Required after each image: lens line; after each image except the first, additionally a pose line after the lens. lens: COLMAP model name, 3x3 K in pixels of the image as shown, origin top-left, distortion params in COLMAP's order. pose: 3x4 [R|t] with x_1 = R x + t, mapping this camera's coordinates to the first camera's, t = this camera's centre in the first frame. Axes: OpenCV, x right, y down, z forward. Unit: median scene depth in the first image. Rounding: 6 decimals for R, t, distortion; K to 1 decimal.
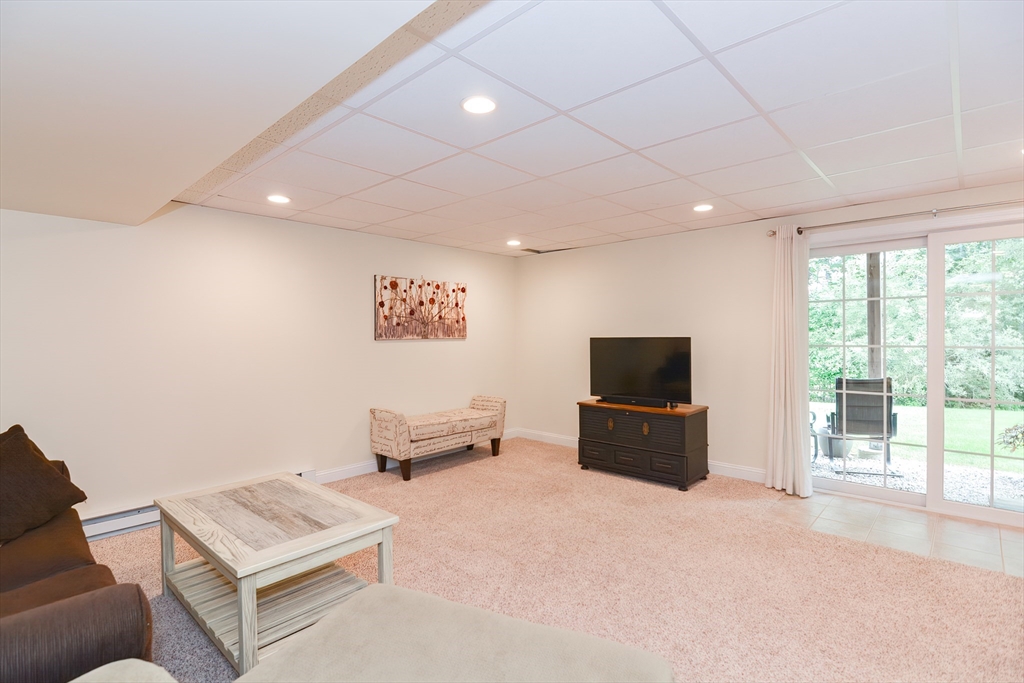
lens RADIAL K [[500.7, 0, 517.6], [0, 500.7, 341.9], [0, 0, 1]] dist [0.019834, -0.014646]
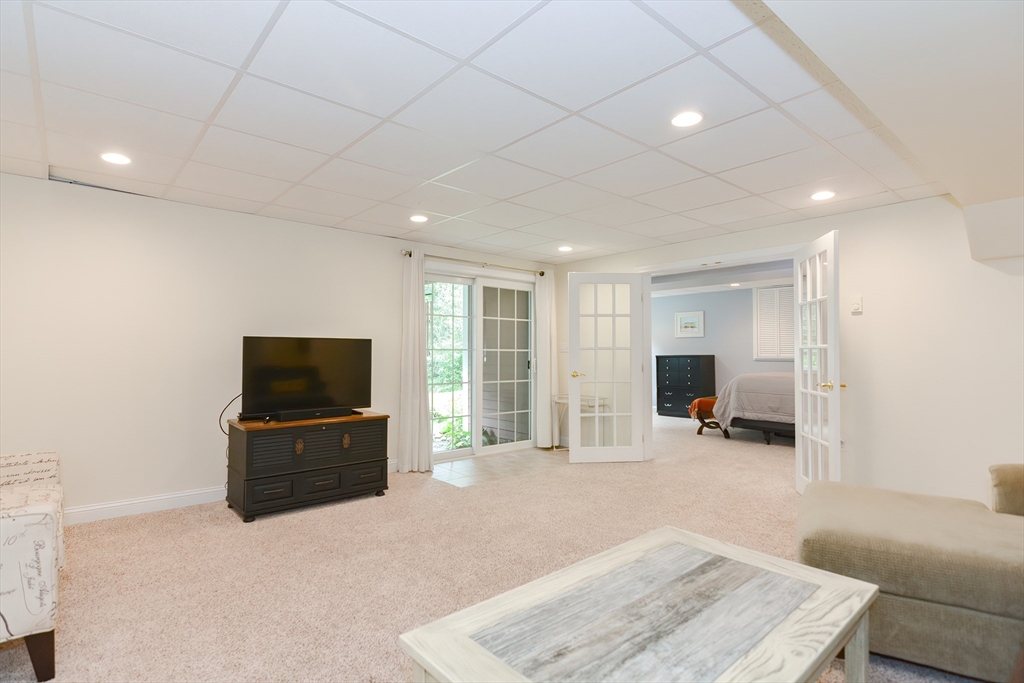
lens RADIAL K [[500.7, 0, 517.6], [0, 500.7, 341.9], [0, 0, 1]] dist [0.019834, -0.014646]
pose [[0.118838, 0.025000, 0.992599, -0.598044], [-0.007869, 0.999675, -0.024236, 0.016420], [-0.992883, -0.004931, 0.118996, 0.593261]]
